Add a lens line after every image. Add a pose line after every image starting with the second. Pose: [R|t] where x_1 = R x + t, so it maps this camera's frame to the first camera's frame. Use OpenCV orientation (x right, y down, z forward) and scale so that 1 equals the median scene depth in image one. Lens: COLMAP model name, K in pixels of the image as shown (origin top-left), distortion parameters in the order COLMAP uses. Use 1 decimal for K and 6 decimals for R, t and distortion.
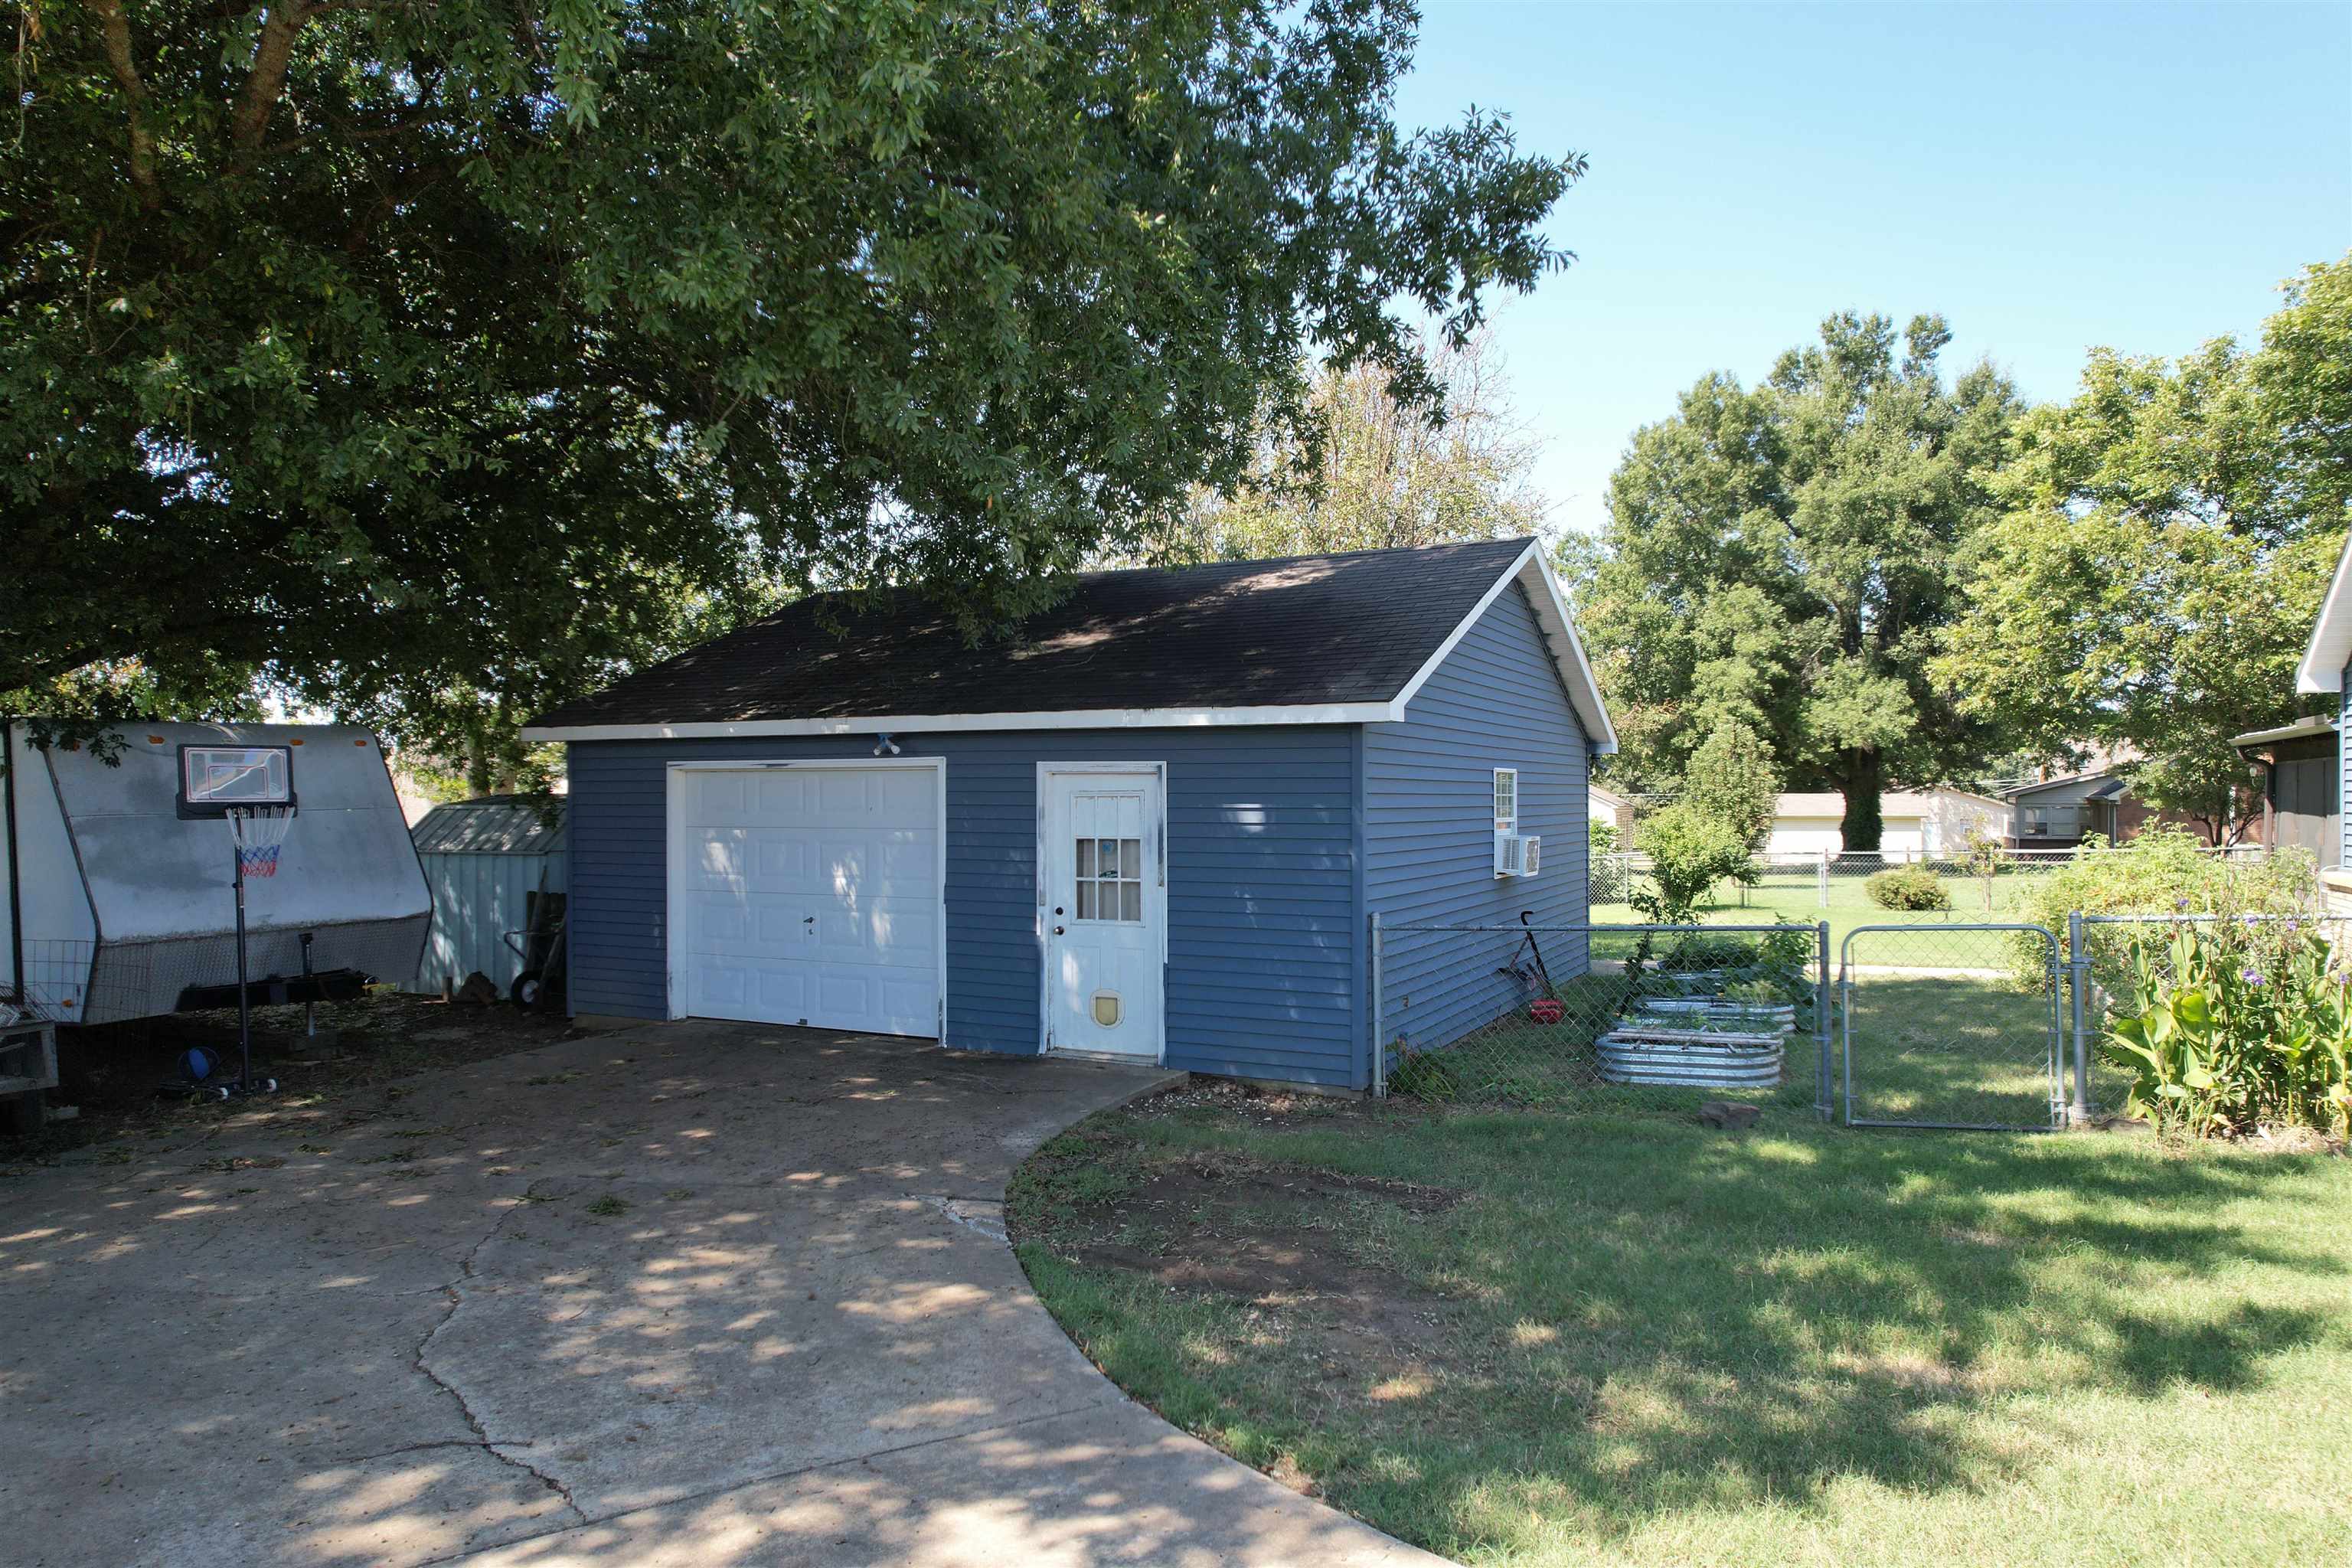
lens RADIAL K [[1488.9, 0, 1182.3], [0, 1488.9, 792.4], [0, 0, 1]] dist [-0.073055, 0.067208]
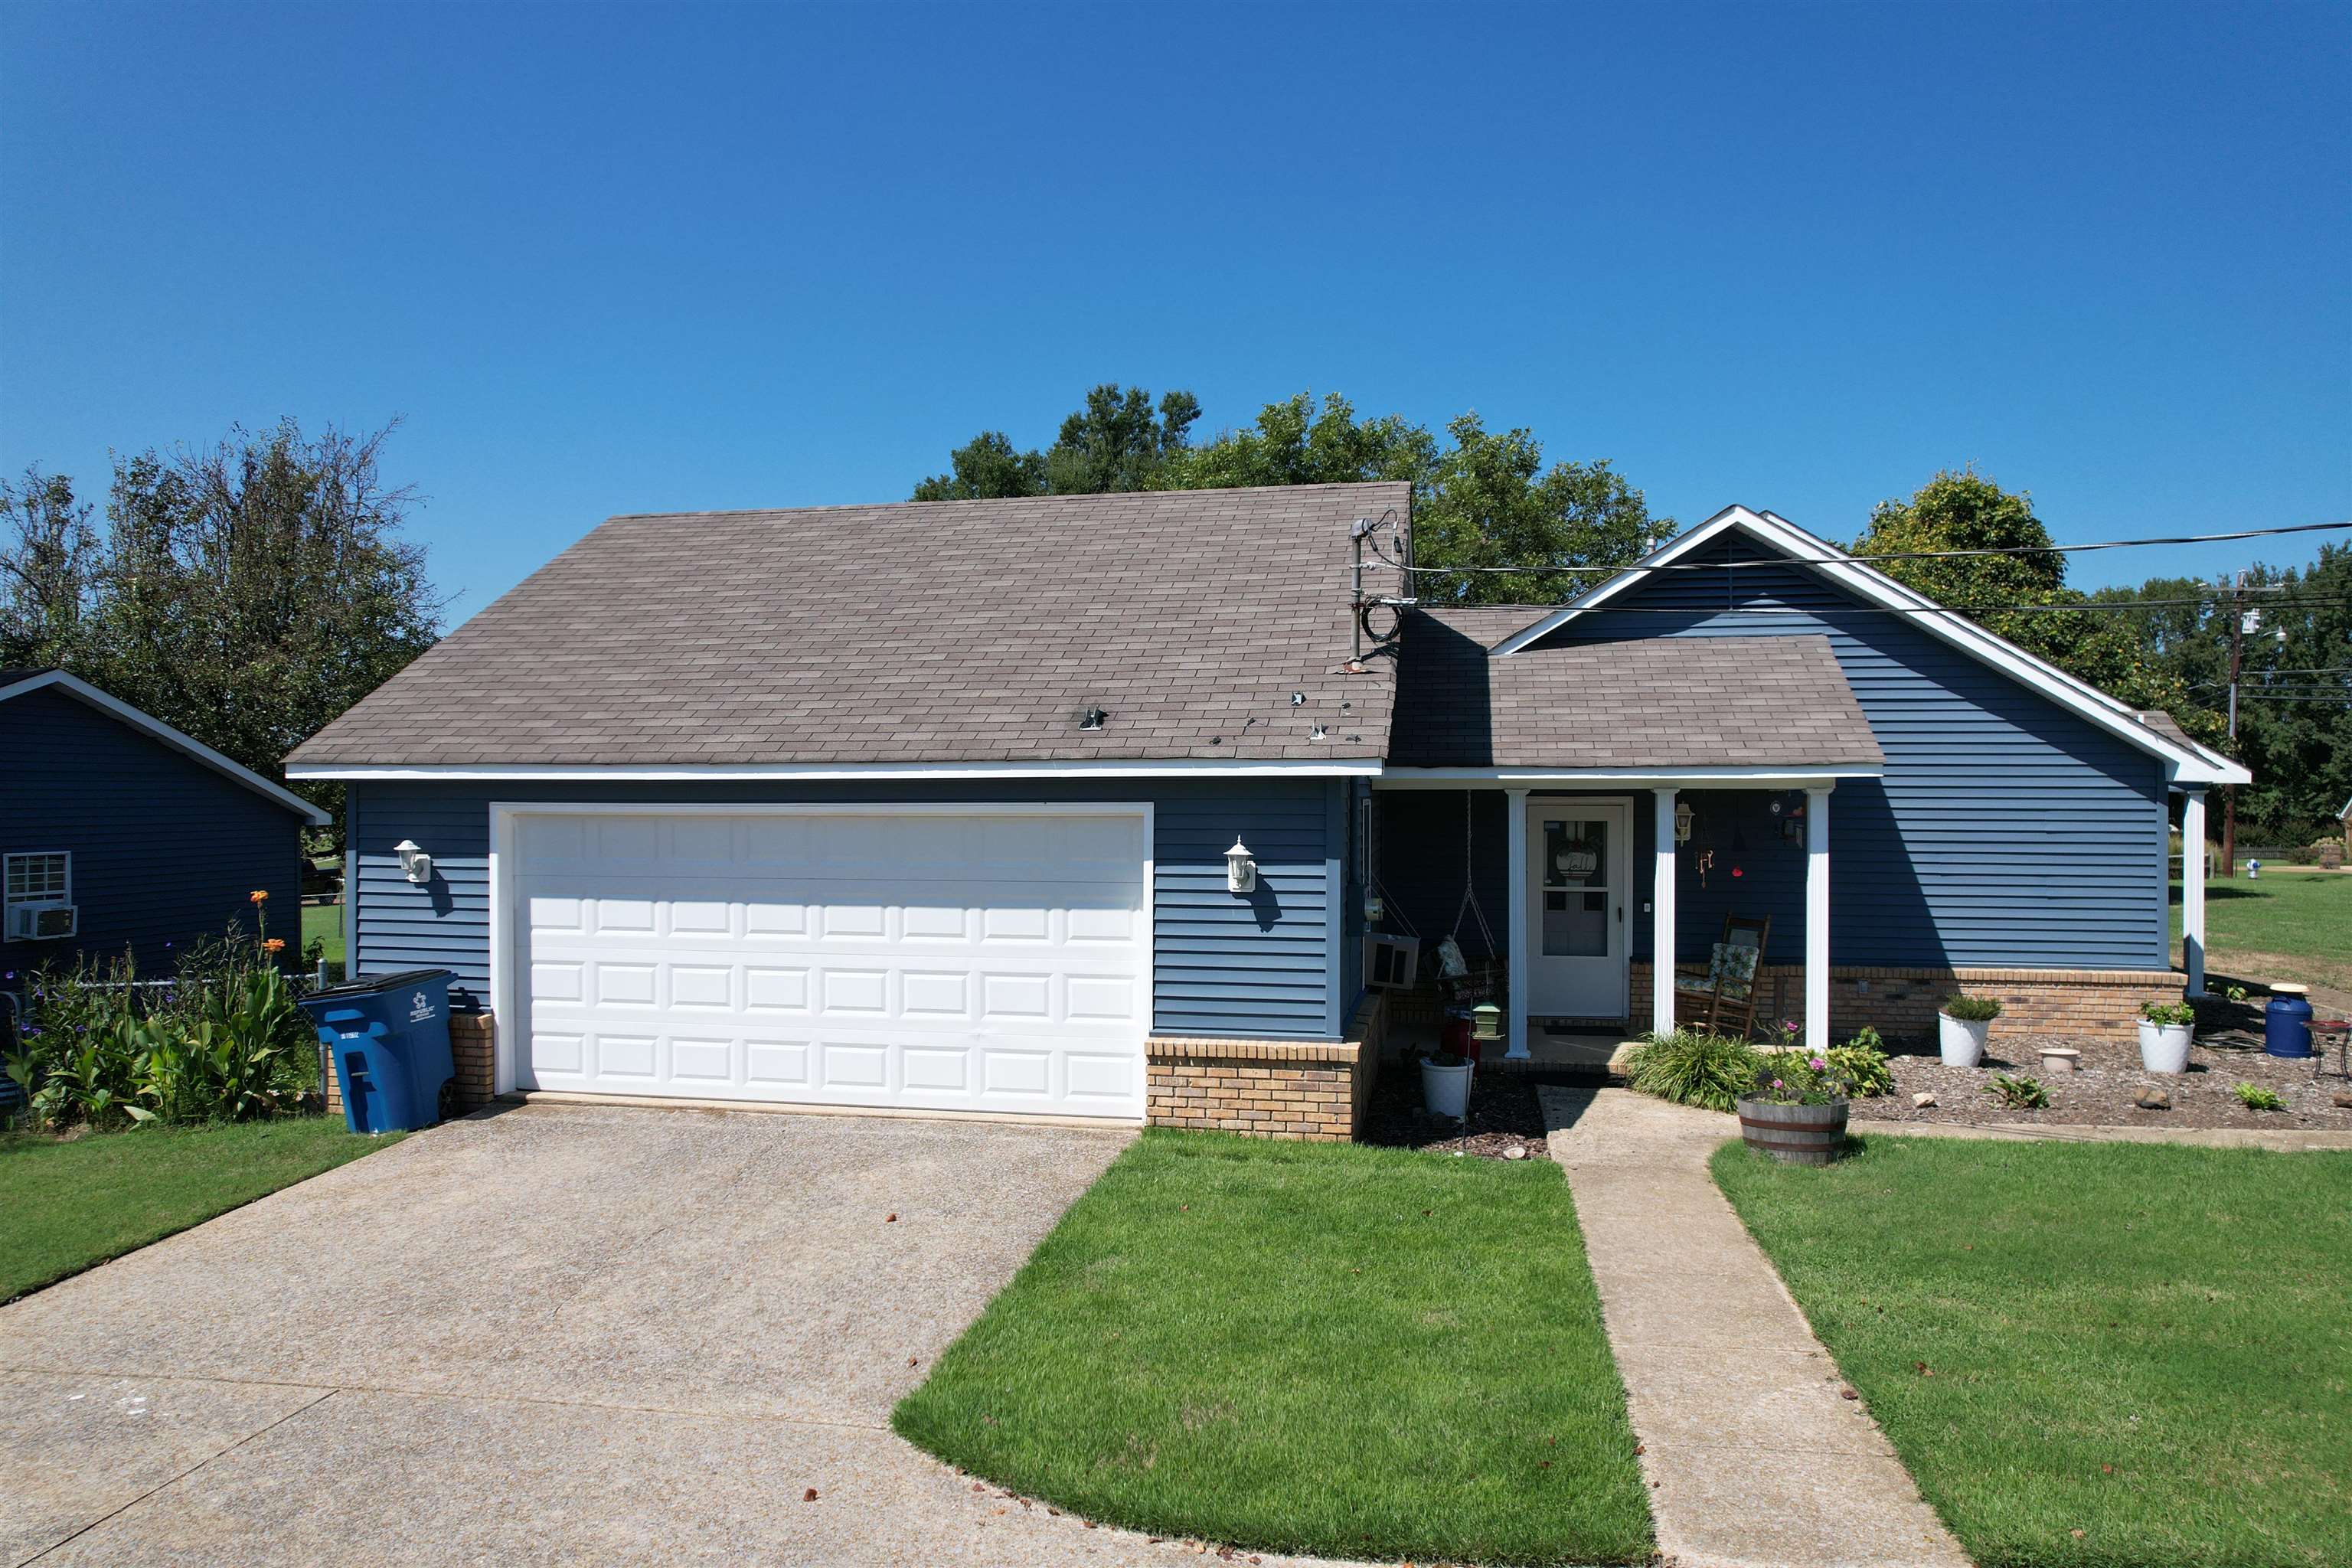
lens RADIAL K [[1488.9, 0, 1180.4], [0, 1488.9, 799.6], [0, 0, 1]] dist [-0.073055, 0.067208]
pose [[0.965889, -0.001034, 0.258953, 1.020155], [-0.000712, 0.999978, 0.006647, -0.092523], [-0.258954, -0.006604, 0.965867, -0.528318]]
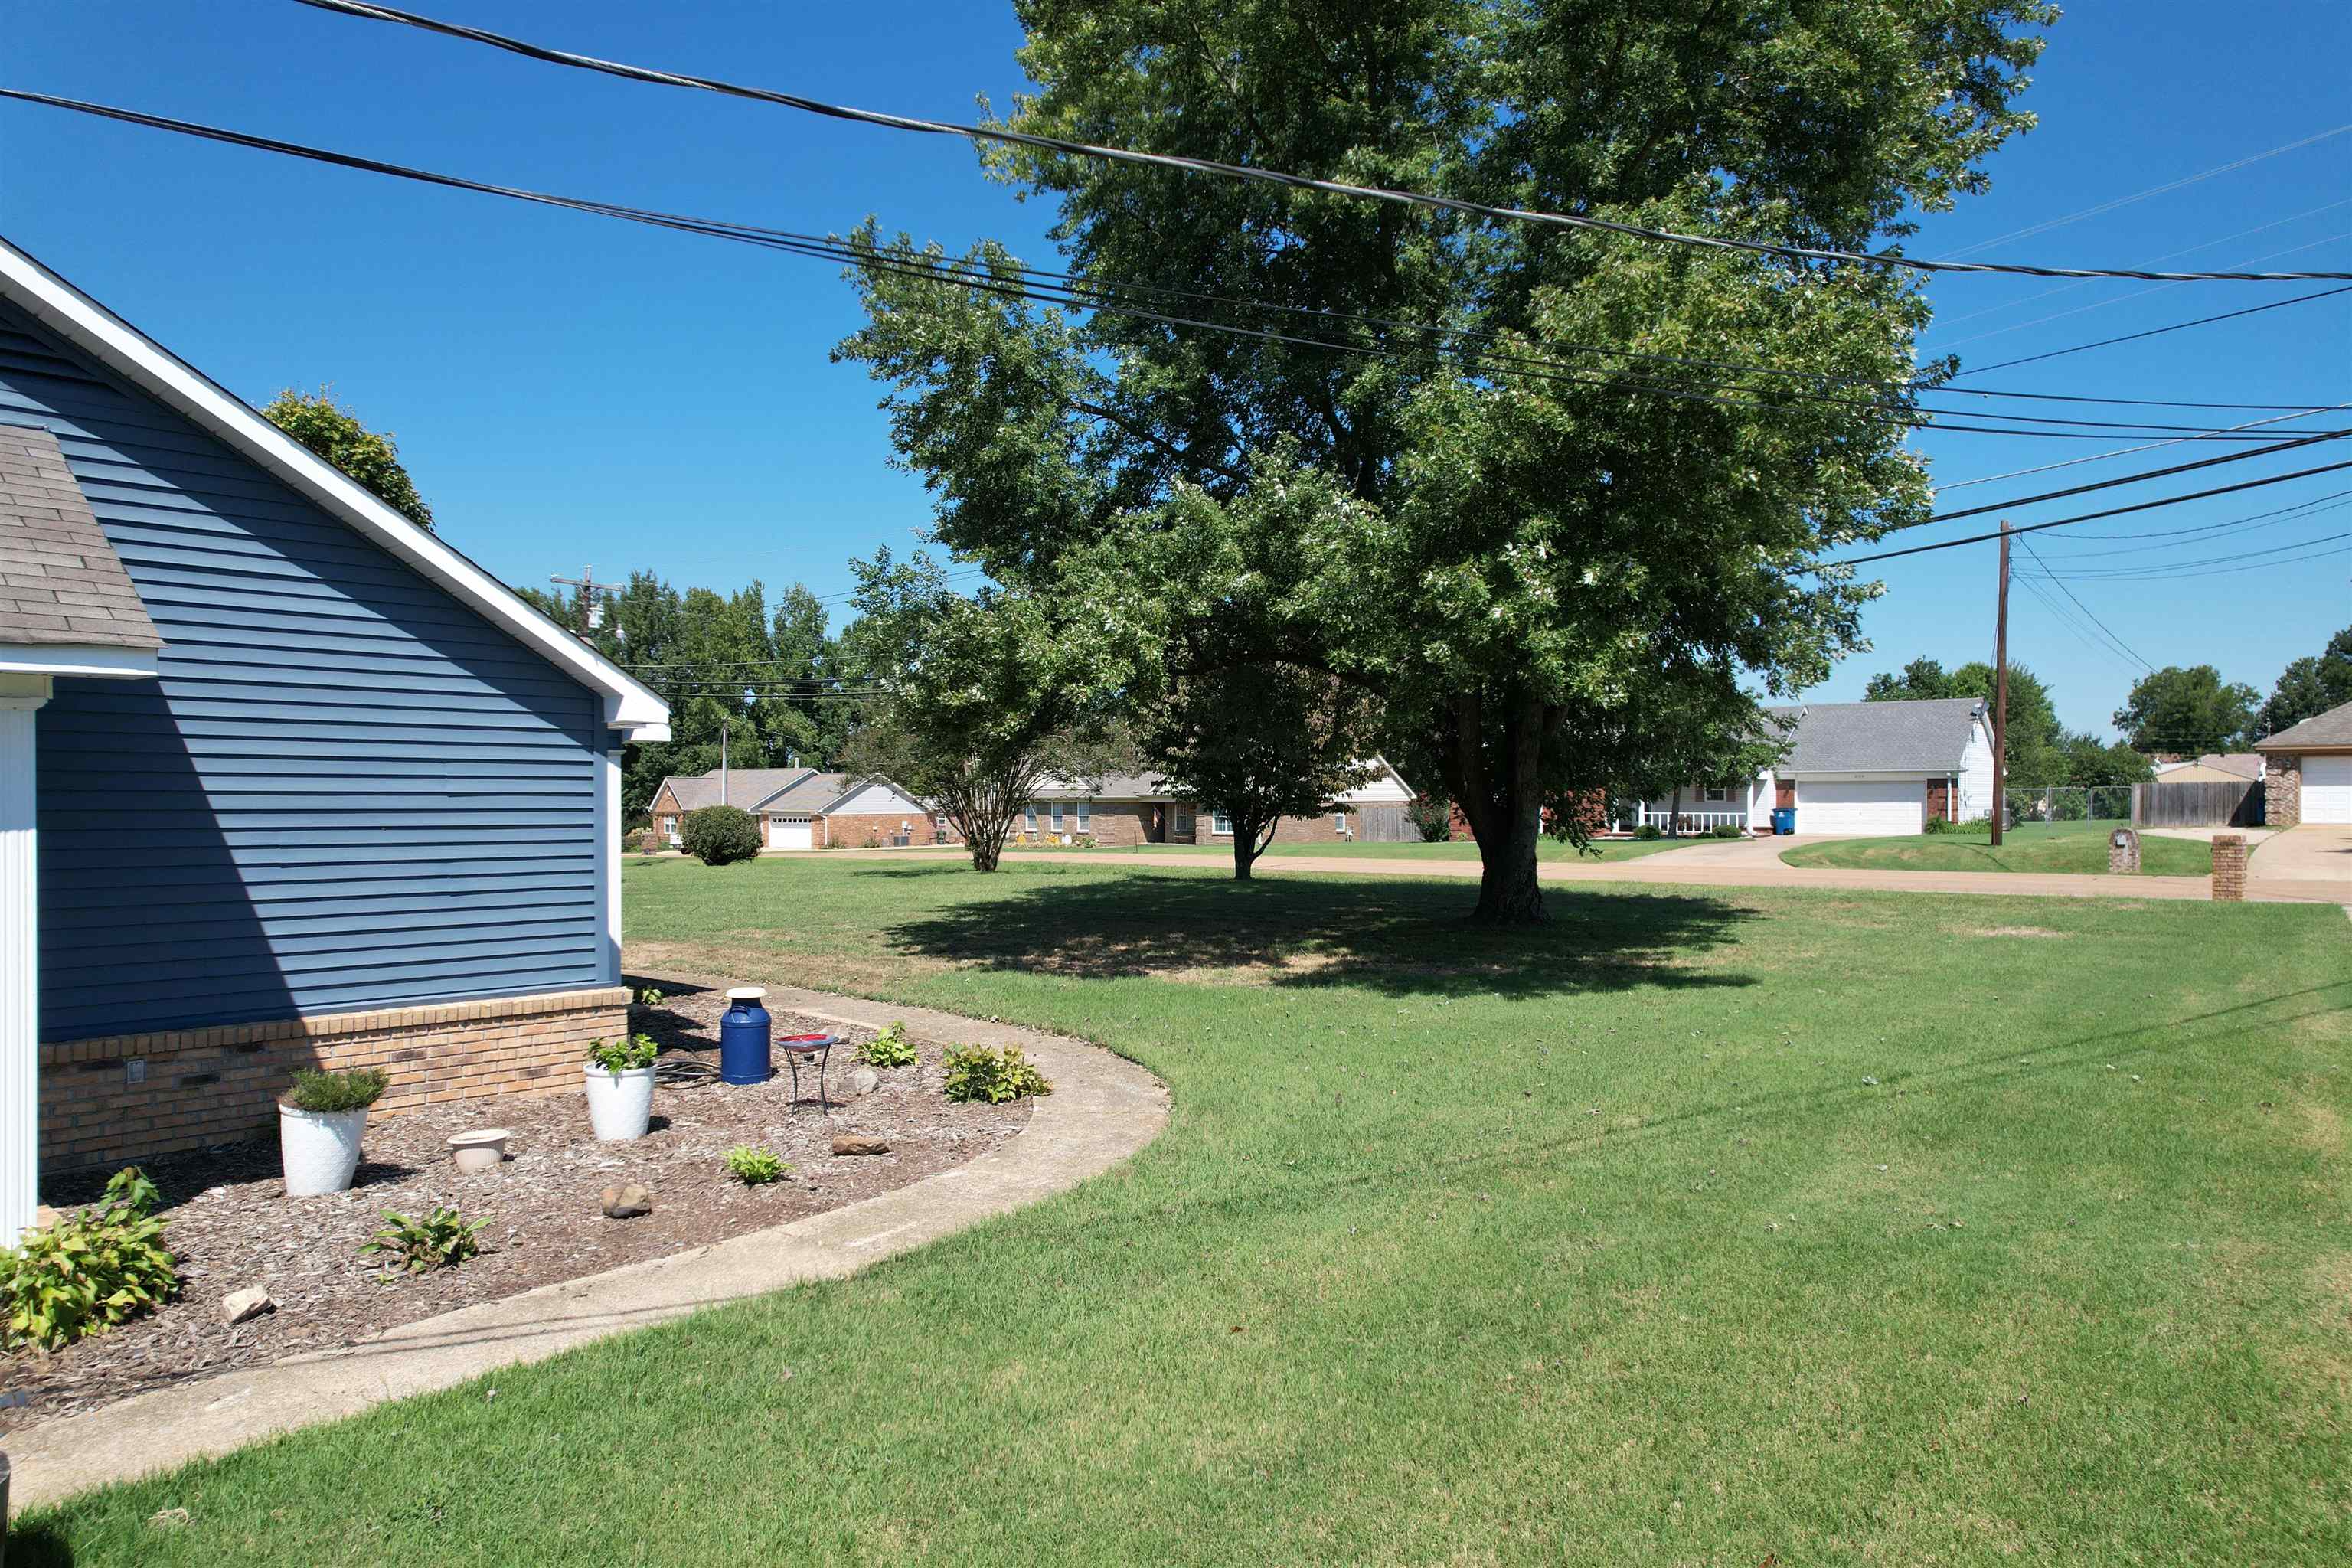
lens RADIAL K [[1488.9, 0, 1186.6], [0, 1488.9, 807.1], [0, 0, 1]] dist [-0.073055, 0.067208]
pose [[0.276981, -0.007642, 0.960845, 1.366988], [-0.004868, 0.999944, 0.009357, -0.060830], [-0.960863, -0.007269, 0.276928, -0.155125]]
